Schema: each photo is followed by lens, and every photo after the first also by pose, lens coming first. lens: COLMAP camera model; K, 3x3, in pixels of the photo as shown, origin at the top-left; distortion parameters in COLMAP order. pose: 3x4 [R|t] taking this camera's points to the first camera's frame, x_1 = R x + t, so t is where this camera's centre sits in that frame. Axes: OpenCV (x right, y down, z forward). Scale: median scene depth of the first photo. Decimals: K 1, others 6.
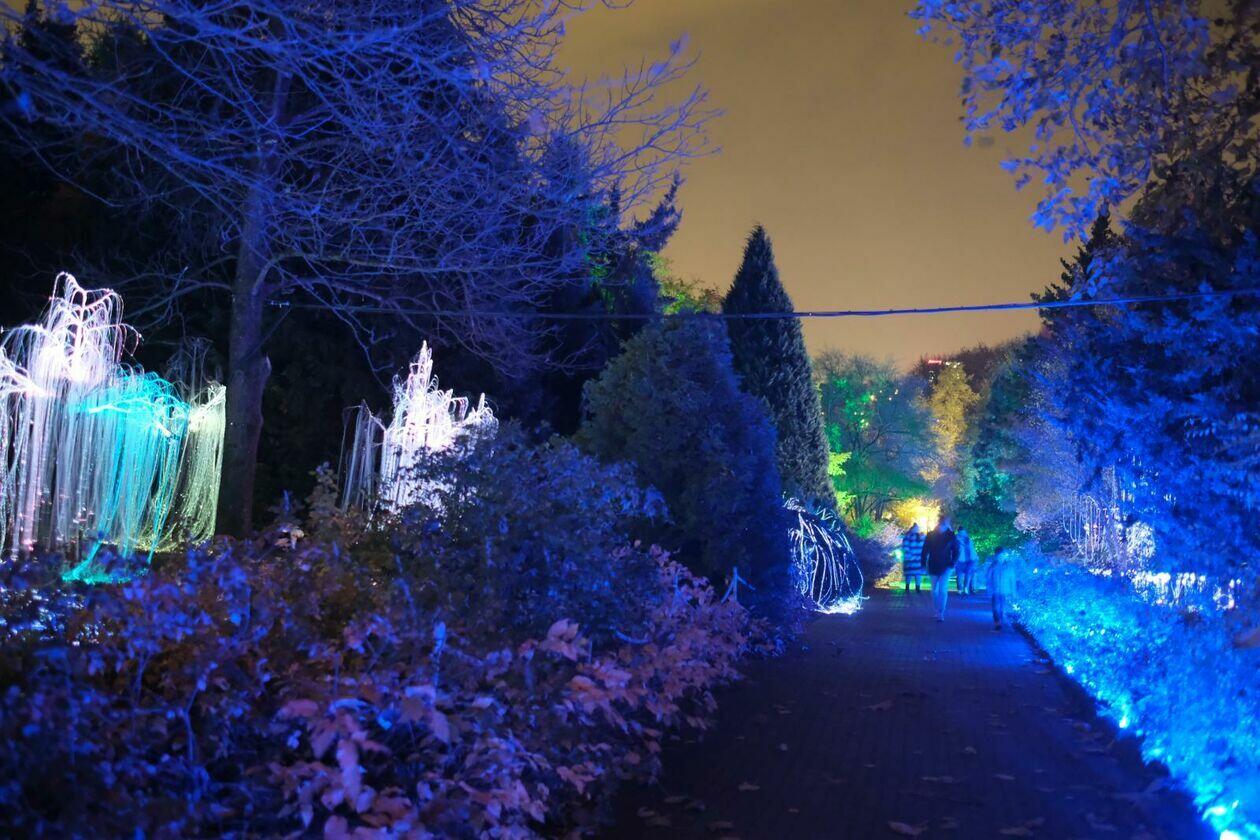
lens RADIAL K [[1266.2, 0, 630.0], [0, 1266.2, 420.0], [0, 0, 1]] dist [-0.013049, 0.030457]
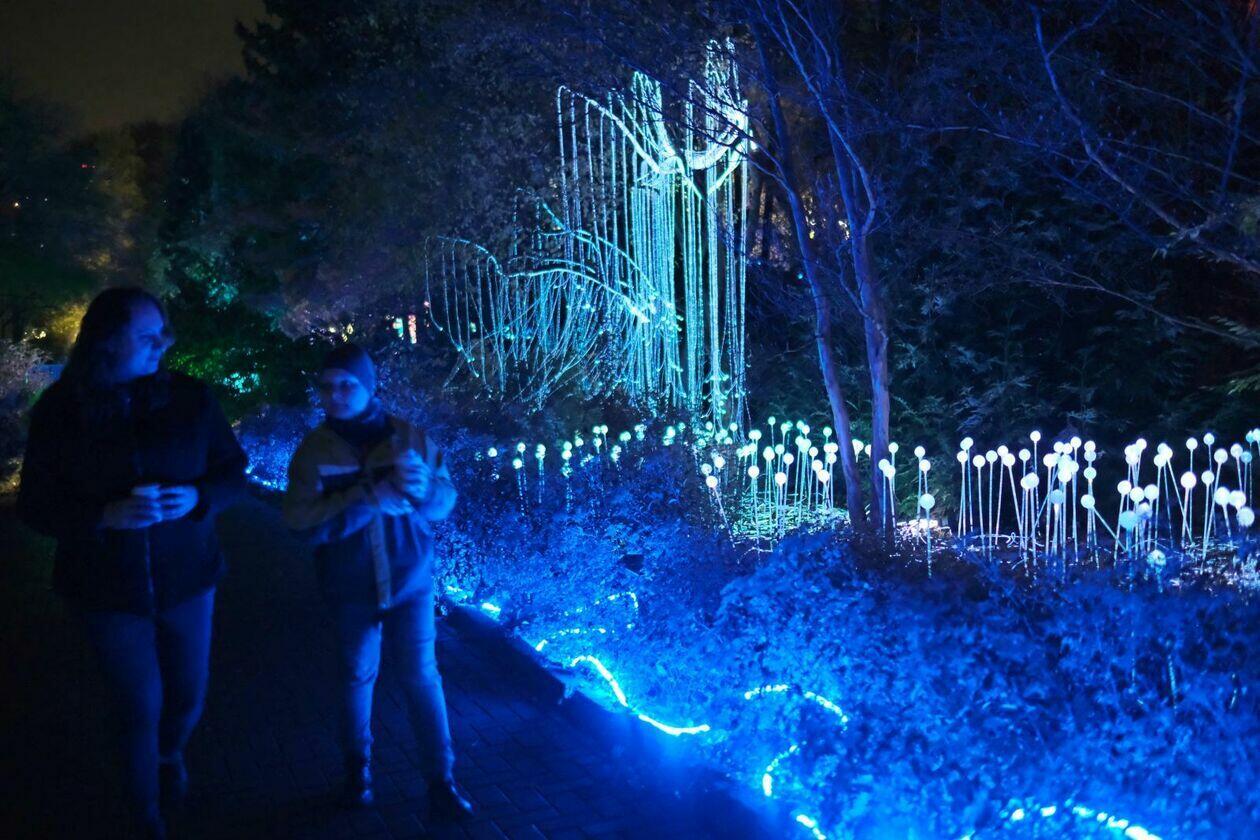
lens RADIAL K [[1266.2, 0, 630.0], [0, 1266.2, 420.0], [0, 0, 1]] dist [-0.013049, 0.030457]
pose [[0.807393, -0.113623, 0.578970, 0.187160], [0.022482, 0.986494, 0.162247, 0.060778], [-0.589586, -0.117981, 0.799043, 0.813005]]
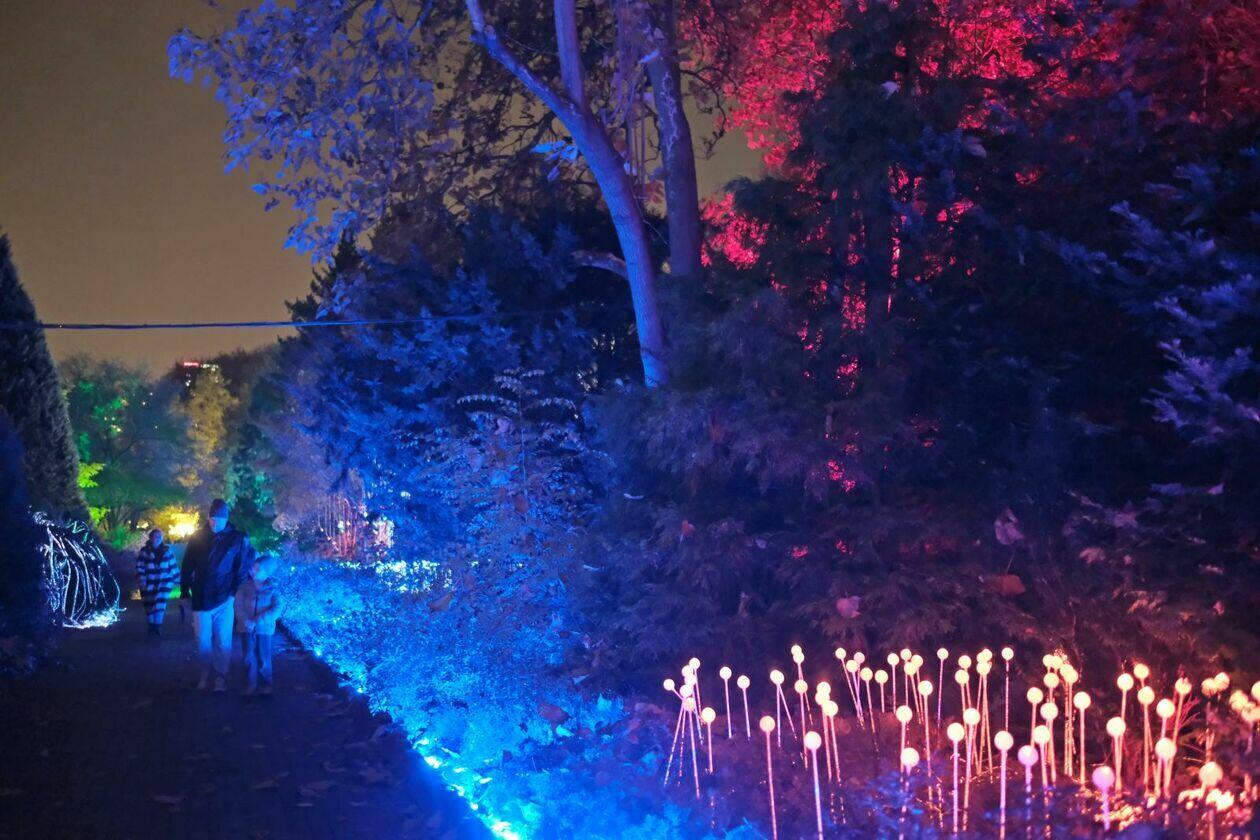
lens RADIAL K [[1266.2, 0, 630.0], [0, 1266.2, 420.0], [0, 0, 1]] dist [-0.013049, 0.030457]
pose [[0.842194, -0.014463, 0.538980, -0.009542], [0.015852, 0.999872, 0.002061, -0.002869], [-0.538941, 0.006808, 0.842316, -0.044894]]
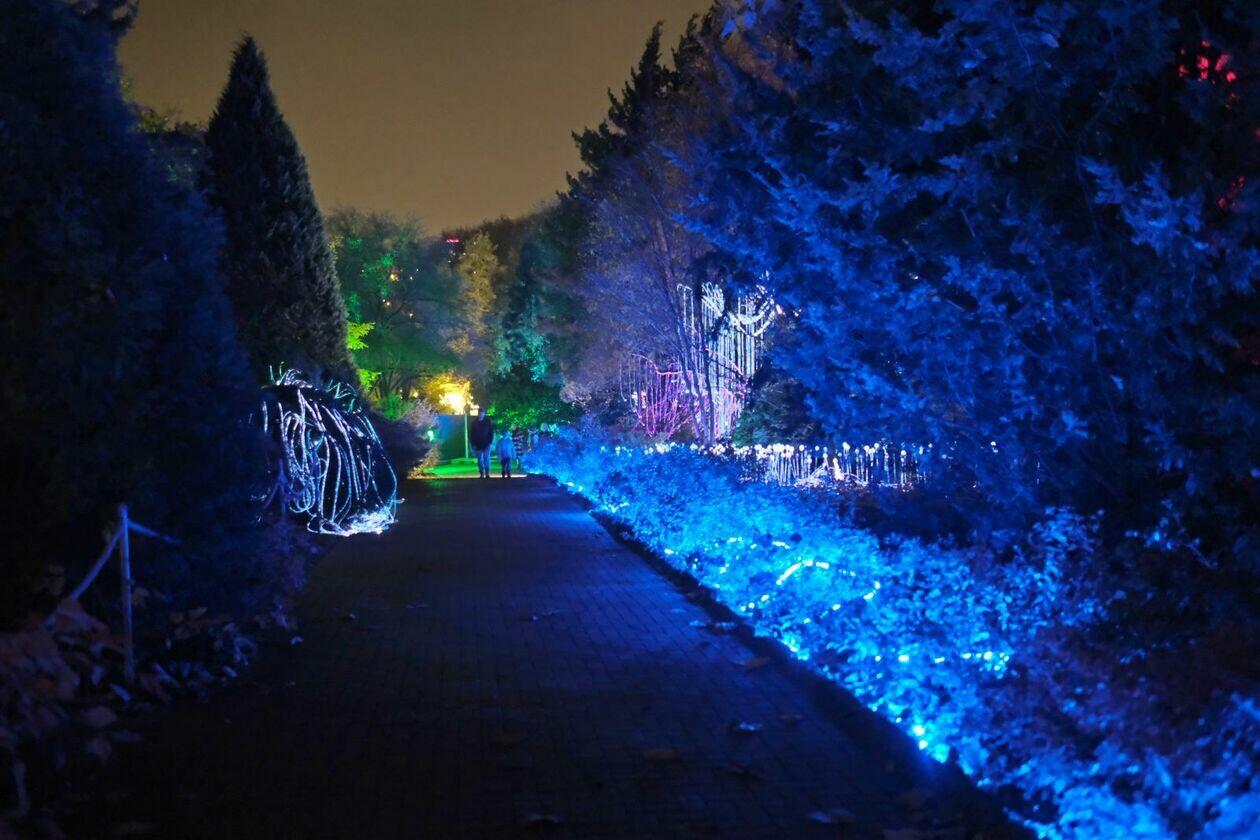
lens RADIAL K [[1266.2, 0, 630.0], [0, 1266.2, 420.0], [0, 0, 1]] dist [-0.013049, 0.030457]
pose [[0.931113, -0.049810, 0.361313, 0.046168], [0.015628, 0.995170, 0.096919, 0.023463], [-0.364395, -0.084596, 0.927394, 0.265953]]
